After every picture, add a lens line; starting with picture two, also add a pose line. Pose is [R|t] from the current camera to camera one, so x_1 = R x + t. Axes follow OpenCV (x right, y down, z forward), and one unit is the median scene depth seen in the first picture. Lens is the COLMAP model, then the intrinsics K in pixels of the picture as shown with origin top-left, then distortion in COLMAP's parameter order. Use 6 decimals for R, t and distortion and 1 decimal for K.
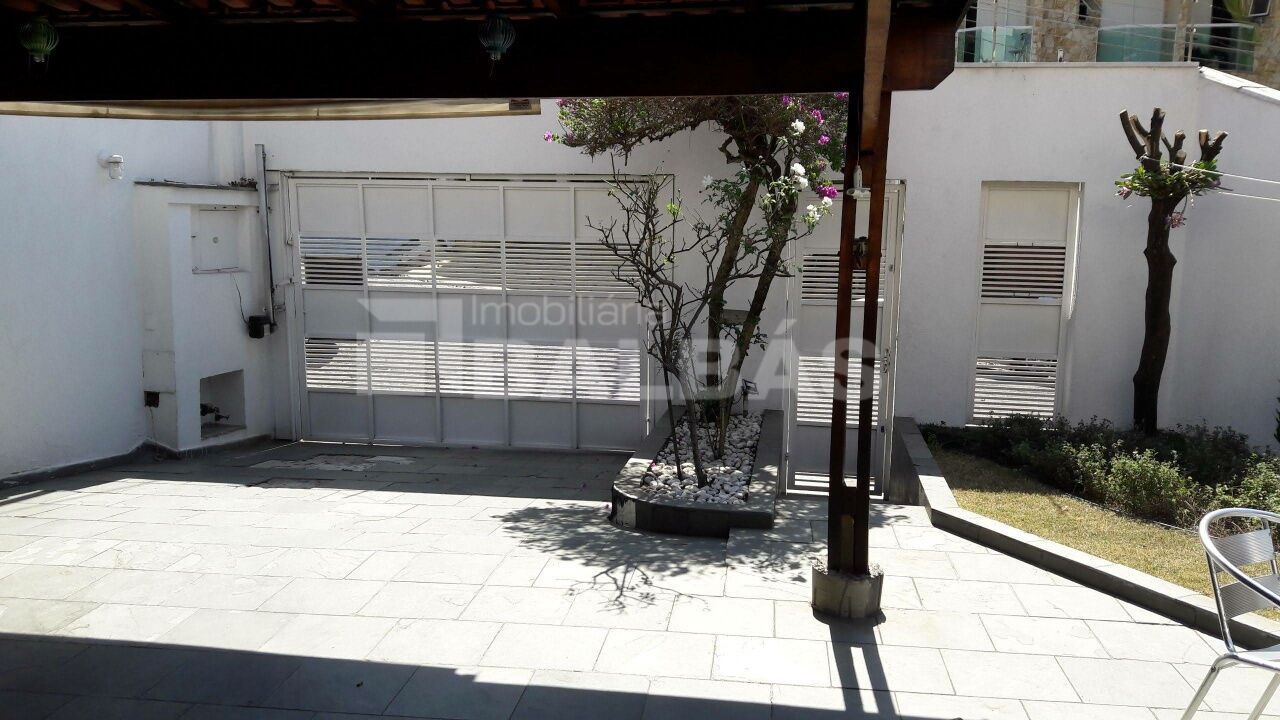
lens RADIAL K [[1097.0, 0, 640.0], [0, 1097.0, 360.0], [0, 0, 1]] dist [0.000772, -0.000113]
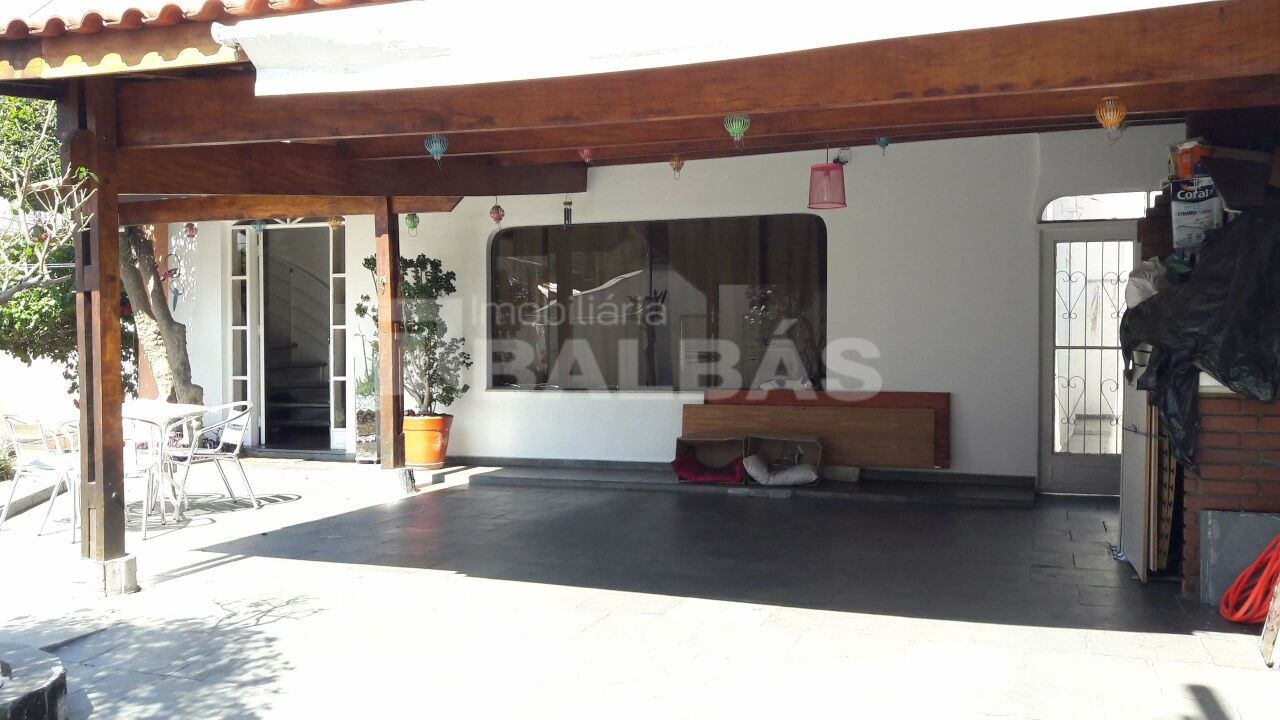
lens RADIAL K [[1097.0, 0, 640.0], [0, 1097.0, 360.0], [0, 0, 1]] dist [0.000772, -0.000113]
pose [[-0.975765, -0.017296, 0.218135, -0.523632], [0.016703, 0.988076, 0.153059, -0.155025], [-0.218181, 0.152993, -0.963841, 1.715756]]
